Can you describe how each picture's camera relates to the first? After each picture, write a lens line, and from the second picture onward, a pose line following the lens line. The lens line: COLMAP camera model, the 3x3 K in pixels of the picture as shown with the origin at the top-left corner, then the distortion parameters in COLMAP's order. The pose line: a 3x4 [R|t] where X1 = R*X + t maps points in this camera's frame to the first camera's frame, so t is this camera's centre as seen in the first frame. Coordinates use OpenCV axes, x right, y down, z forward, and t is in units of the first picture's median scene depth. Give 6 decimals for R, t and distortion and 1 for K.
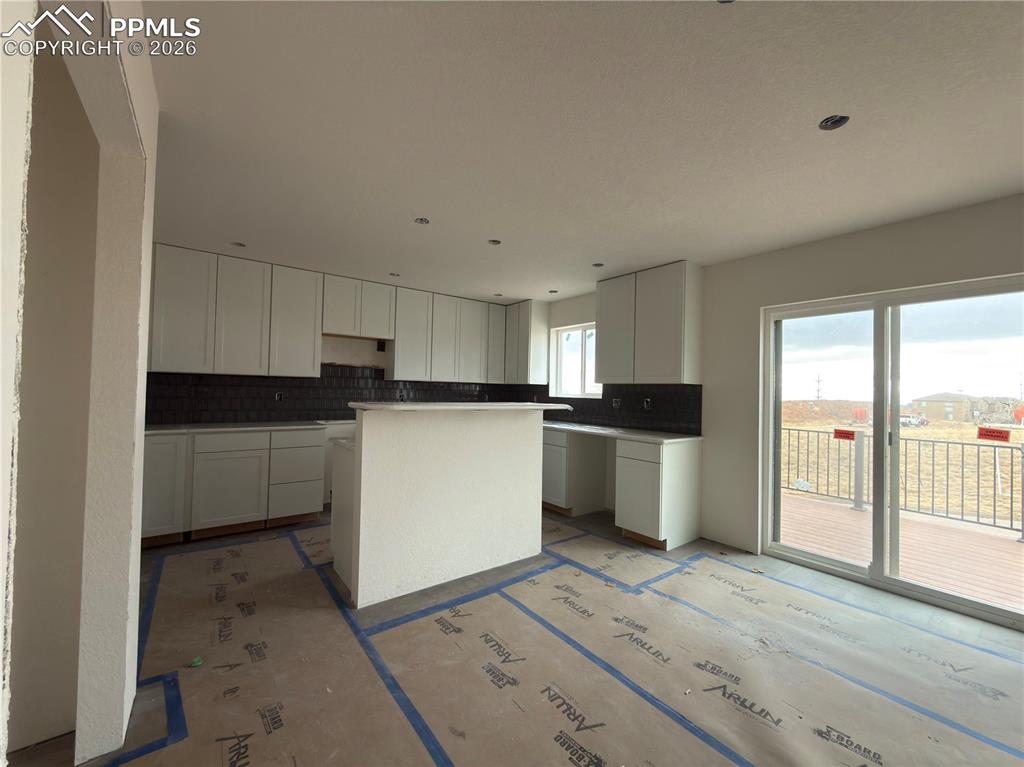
lens RADIAL K [[406.2, 0, 512.0], [0, 406.2, 383.5], [0, 0, 1]] dist [-0.000035, -0.000057]
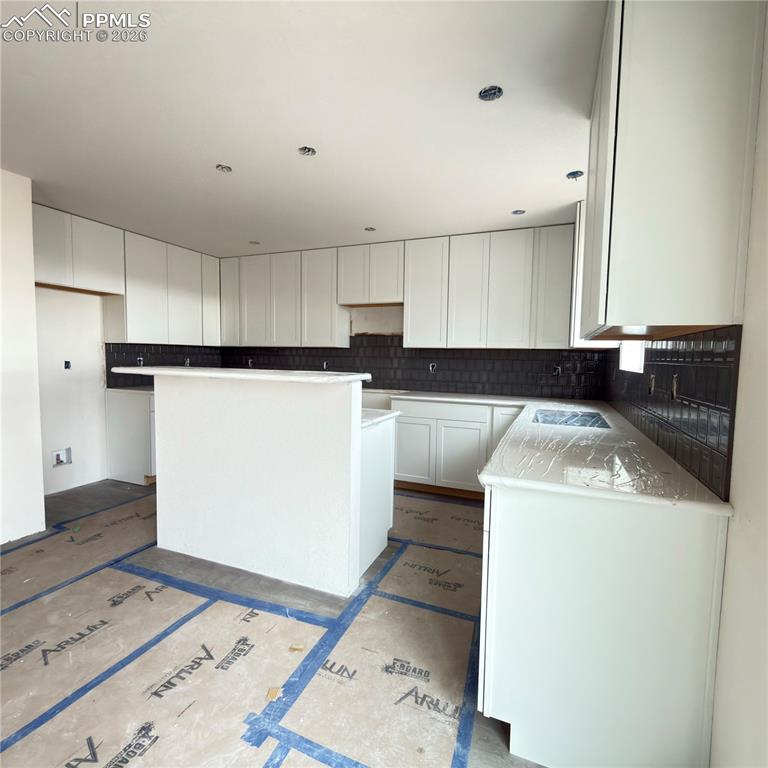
lens RADIAL K [[407.3, 0, 384.0], [0, 407.3, 384.0], [0, 0, 1]] dist [0.001701, 0.000763]
pose [[0.500881, 0.043158, -0.864440, 0.654959], [0.011662, 0.998329, 0.056599, 0.028371], [0.865438, -0.038431, 0.499540, 0.715680]]
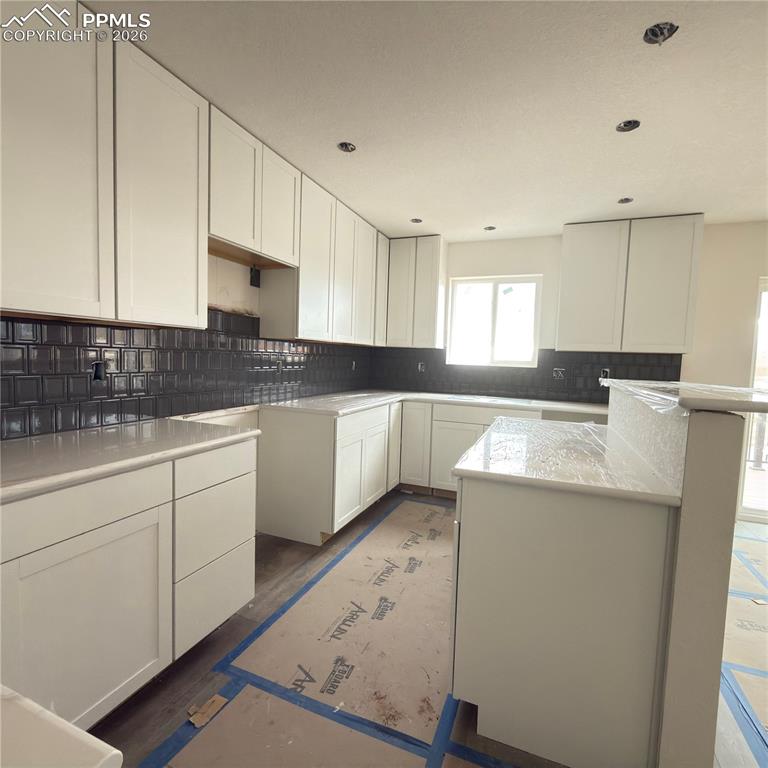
lens RADIAL K [[407.3, 0, 384.0], [0, 407.3, 384.0], [0, 0, 1]] dist [0.001701, 0.000763]
pose [[0.860356, -0.028468, 0.508899, -0.677325], [-0.022780, 0.995294, 0.094188, -0.002051], [-0.509185, -0.092628, 0.855658, 0.597009]]
